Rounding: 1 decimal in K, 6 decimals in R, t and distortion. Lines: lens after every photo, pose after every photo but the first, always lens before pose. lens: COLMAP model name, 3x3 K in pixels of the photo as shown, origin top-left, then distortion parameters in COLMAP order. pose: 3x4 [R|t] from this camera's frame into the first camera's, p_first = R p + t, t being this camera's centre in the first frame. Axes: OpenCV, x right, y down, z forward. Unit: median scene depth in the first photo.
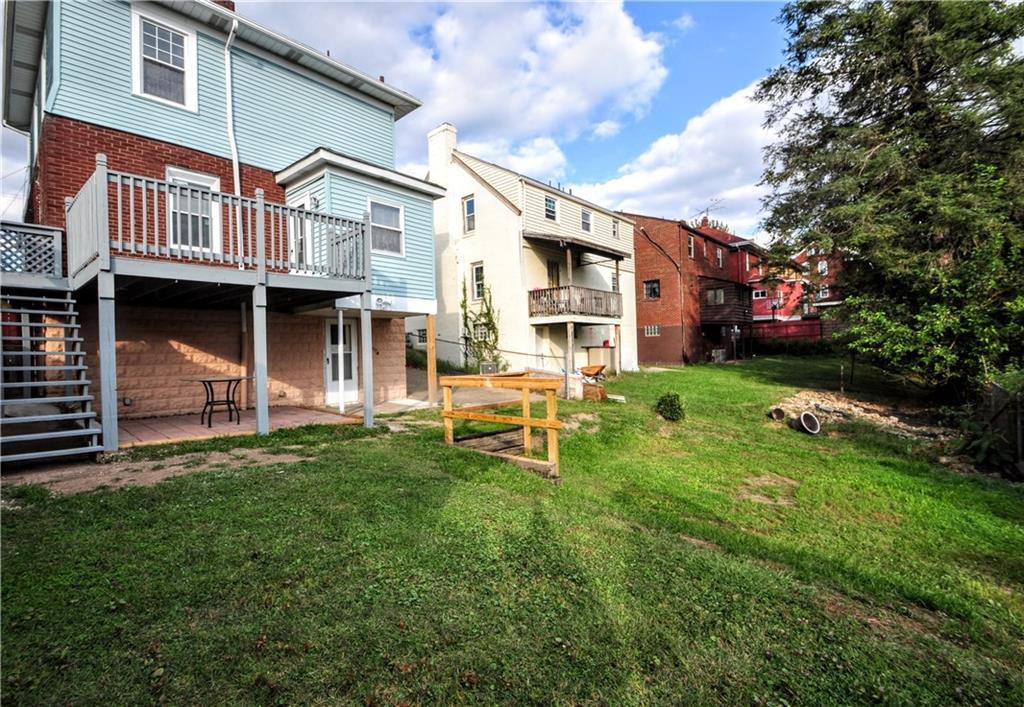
lens RADIAL K [[497.8, 0, 512.0], [0, 497.8, 353.5], [0, 0, 1]] dist [-0.001568, -0.009895]
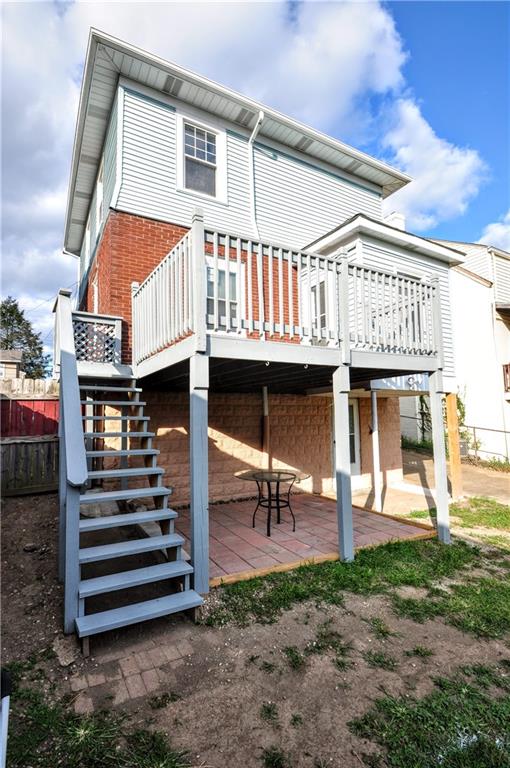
lens RADIAL K [[393.6, 0, 255.0], [0, 393.6, 384.0], [0, 0, 1]] dist [-0.021461, -0.000023]
pose [[0.951730, -0.023856, -0.306009, -0.353615], [-0.003001, 0.996204, -0.086998, -0.042049], [0.306923, 0.083717, 0.948045, 0.287932]]
